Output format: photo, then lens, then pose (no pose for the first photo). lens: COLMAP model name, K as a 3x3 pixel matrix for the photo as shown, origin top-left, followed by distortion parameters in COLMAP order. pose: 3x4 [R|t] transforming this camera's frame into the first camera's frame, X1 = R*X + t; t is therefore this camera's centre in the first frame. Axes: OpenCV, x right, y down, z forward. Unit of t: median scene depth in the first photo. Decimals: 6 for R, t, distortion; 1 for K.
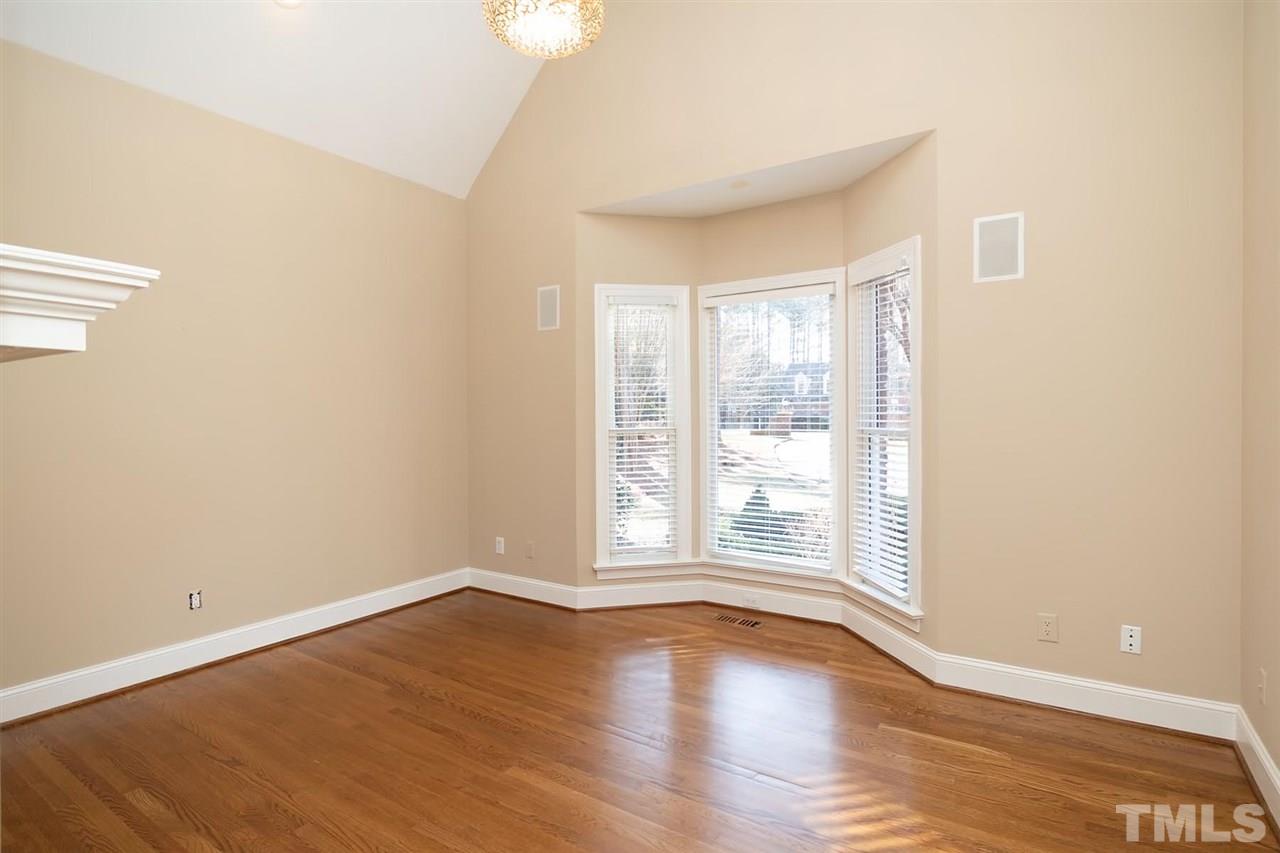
lens RADIAL K [[656.5, 0, 641.1], [0, 656.5, 423.5], [0, 0, 1]] dist [0.002246, 0.000321]
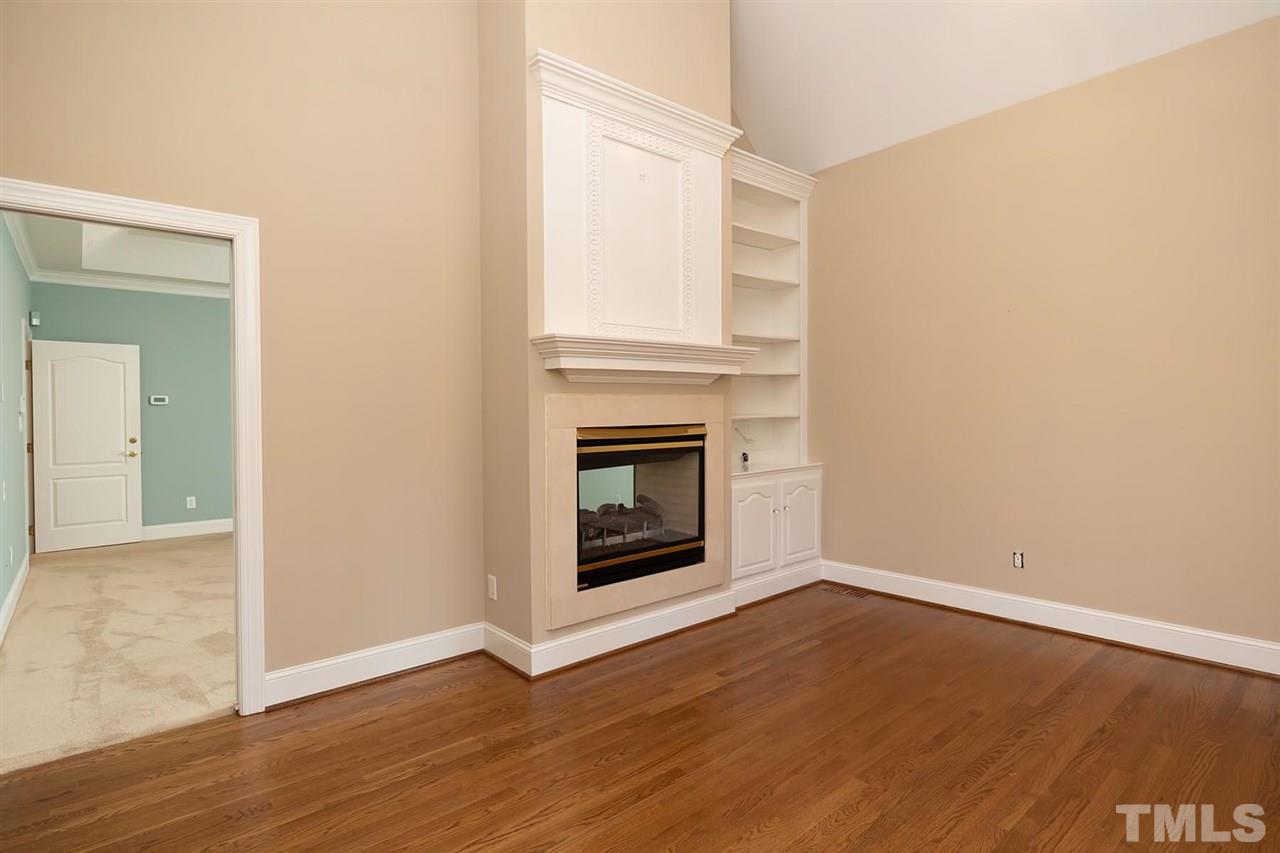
lens RADIAL K [[656.5, 0, 642.7], [0, 656.5, 421.3], [0, 0, 1]] dist [0.002246, 0.000321]
pose [[-0.280463, 0.017433, -0.959707, 0.524020], [-0.003028, 0.999814, 0.019047, 0.023226], [0.959860, 0.008248, -0.280358, 0.709284]]
